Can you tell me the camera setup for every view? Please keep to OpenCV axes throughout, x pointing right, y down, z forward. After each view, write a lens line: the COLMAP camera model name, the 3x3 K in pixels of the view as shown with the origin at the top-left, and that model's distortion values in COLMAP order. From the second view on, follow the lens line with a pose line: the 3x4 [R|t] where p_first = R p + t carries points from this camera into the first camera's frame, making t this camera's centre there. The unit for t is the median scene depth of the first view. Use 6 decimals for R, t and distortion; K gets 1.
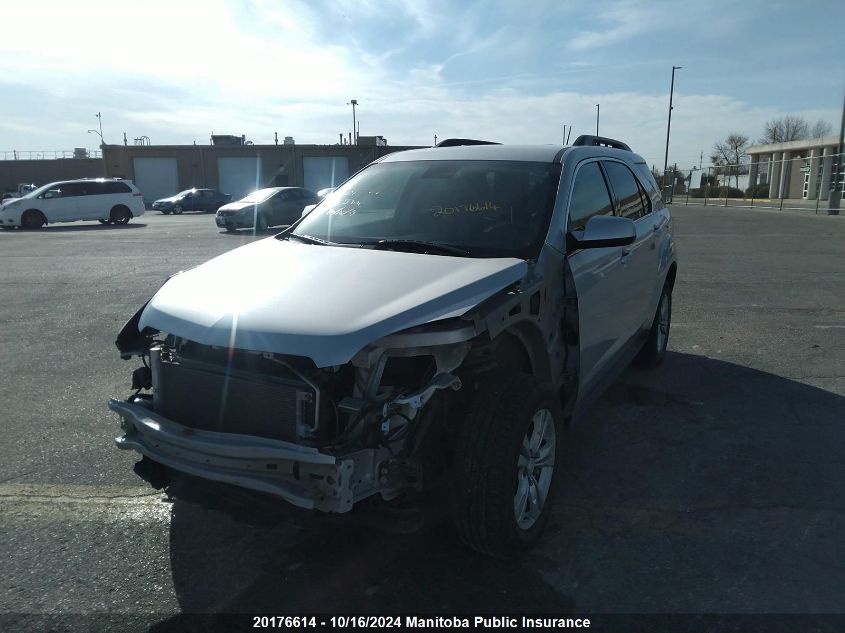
lens RADIAL K [[628.7, 0, 422.5], [0, 628.7, 316.5], [0, 0, 1]] dist [-0.002484, -0.007491]
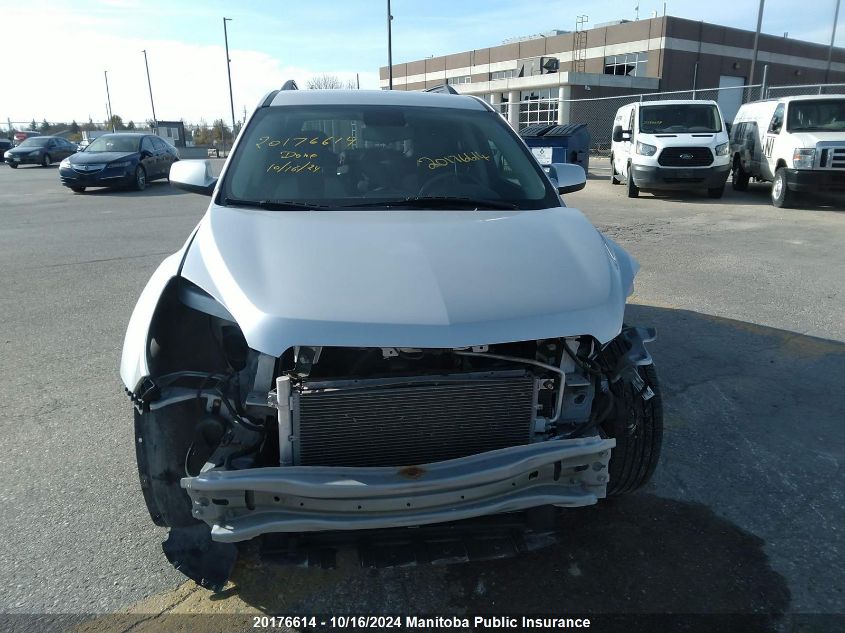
lens RADIAL K [[618.0, 0, 422.5], [0, 618.0, 316.5], [0, 0, 1]] dist [-0.001341, 0.001263]
pose [[0.777675, -0.173477, 0.604257, -0.767595], [0.128343, 0.984740, 0.117534, -0.078563], [-0.615426, -0.013851, 0.788073, 0.425931]]
